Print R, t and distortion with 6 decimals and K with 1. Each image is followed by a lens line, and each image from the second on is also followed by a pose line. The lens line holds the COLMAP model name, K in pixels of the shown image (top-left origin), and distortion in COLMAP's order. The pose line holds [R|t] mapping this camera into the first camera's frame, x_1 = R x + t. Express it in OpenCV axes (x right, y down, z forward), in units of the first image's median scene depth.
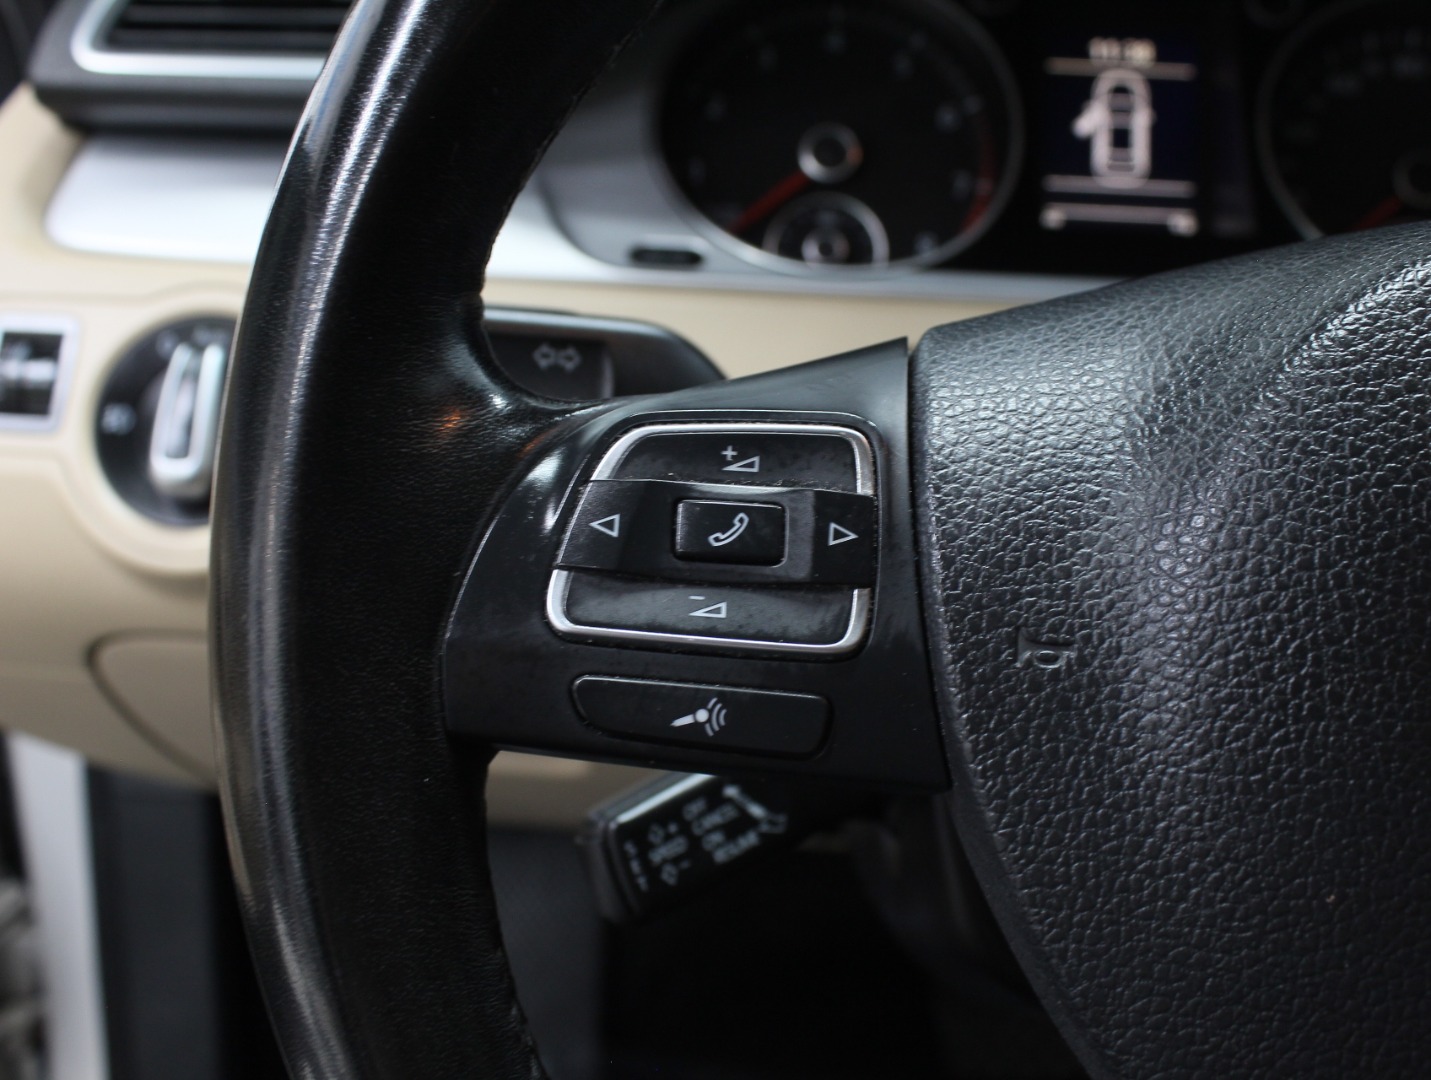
lens RADIAL K [[1629.8, 0, 714.9], [0, 1629.8, 496.4], [0, 0, 1]] dist [-0.138917, 0.164490]
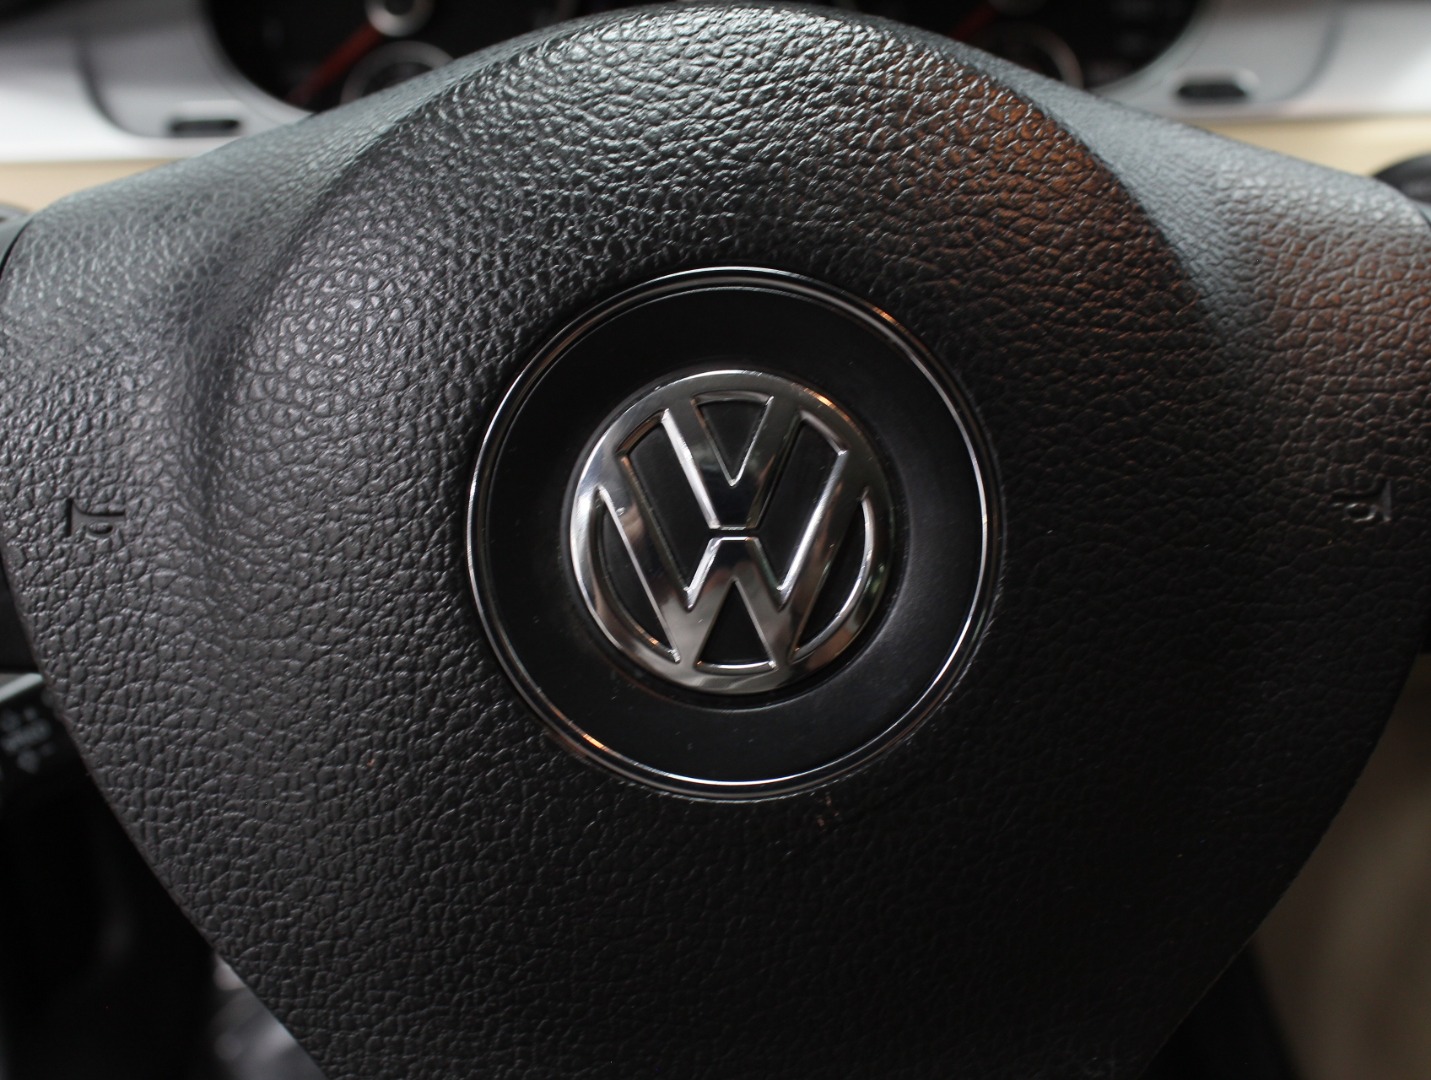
lens RADIAL K [[1629.8, 0, 714.9], [0, 1629.8, 496.4], [0, 0, 1]] dist [-0.138917, 0.164490]
pose [[0.996791, -0.079998, -0.002778, 0.579476], [0.079924, 0.992765, 0.089610, 0.024893], [-0.004411, -0.089544, 0.995973, 0.054964]]
